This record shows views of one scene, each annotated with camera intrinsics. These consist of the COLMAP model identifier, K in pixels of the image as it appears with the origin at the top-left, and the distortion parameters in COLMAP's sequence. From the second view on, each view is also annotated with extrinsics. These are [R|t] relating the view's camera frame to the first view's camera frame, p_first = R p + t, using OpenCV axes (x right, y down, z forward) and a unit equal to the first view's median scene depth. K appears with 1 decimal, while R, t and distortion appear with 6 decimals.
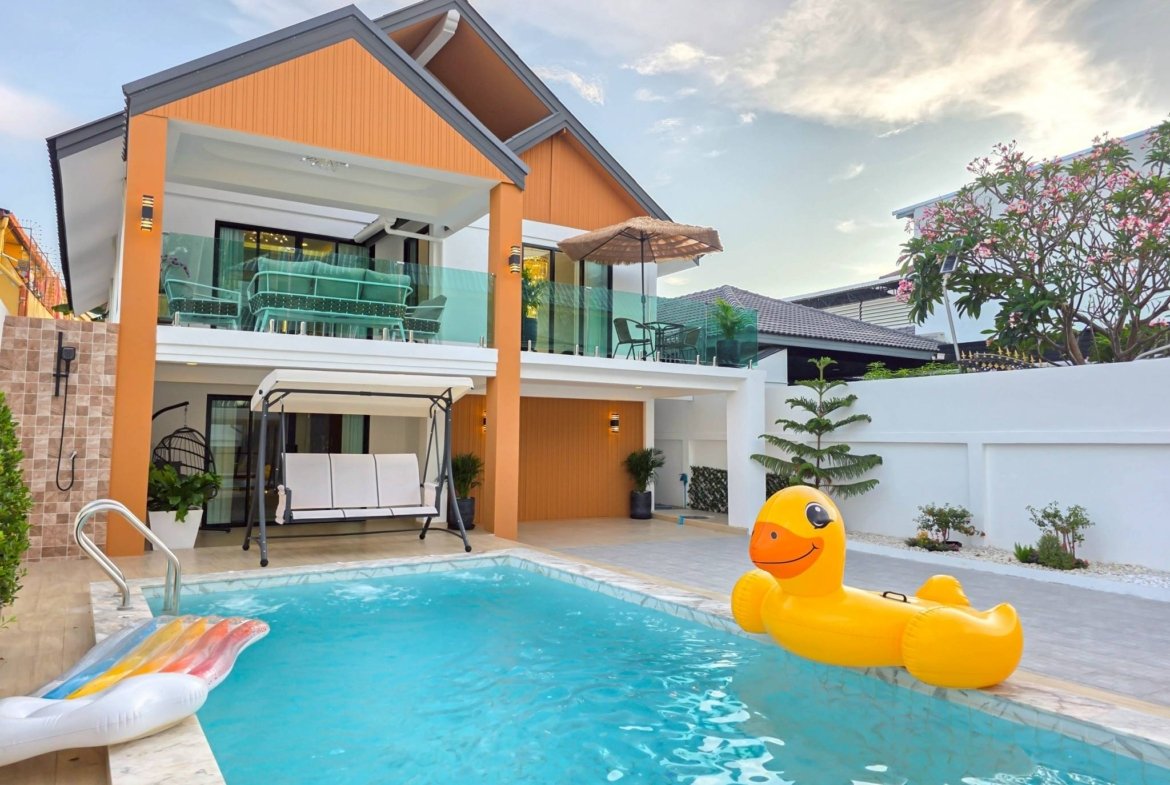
lens RADIAL K [[784.2, 0, 589.1], [0, 784.2, 388.6], [0, 0, 1]] dist [0.042674, -0.013974]
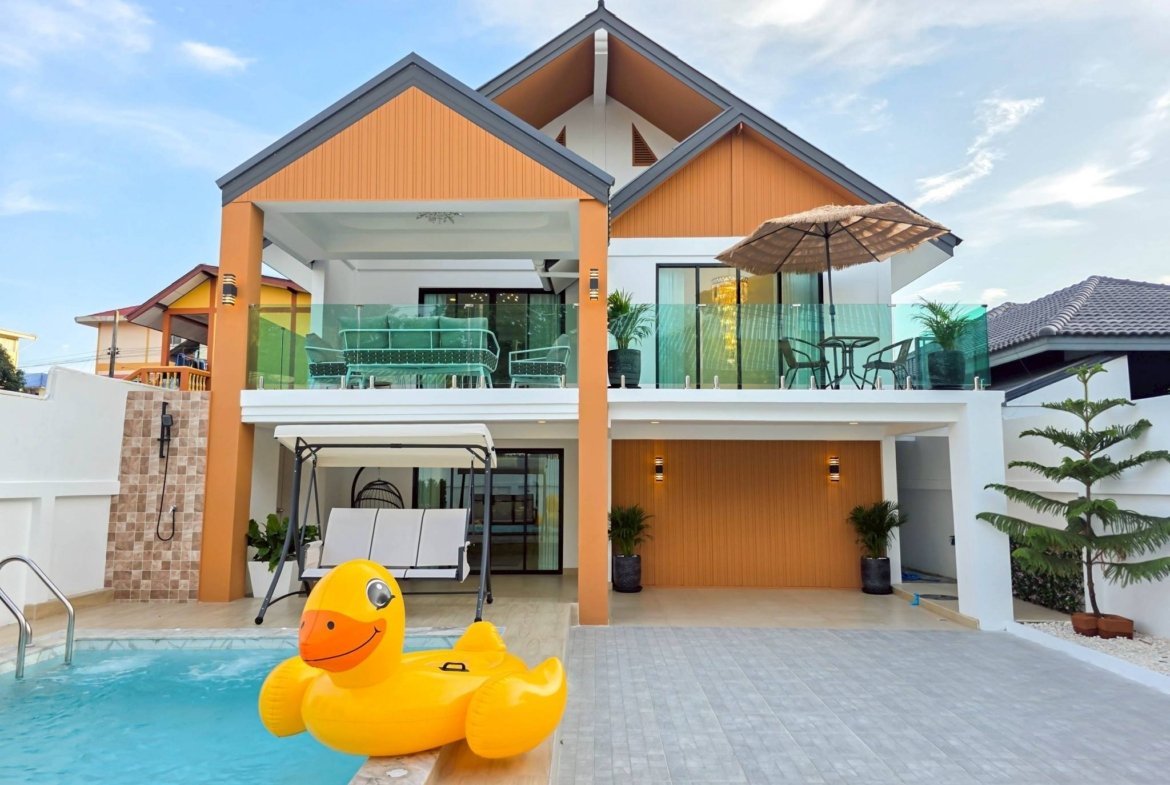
lens RADIAL K [[784.2, 0, 593.8], [0, 784.2, 397.1], [0, 0, 1]] dist [0.042674, -0.013974]
pose [[0.844381, -0.065924, -0.531671, 0.416446], [0.041165, 0.997450, -0.058301, 0.012571], [0.534159, 0.027342, 0.844942, 0.315489]]
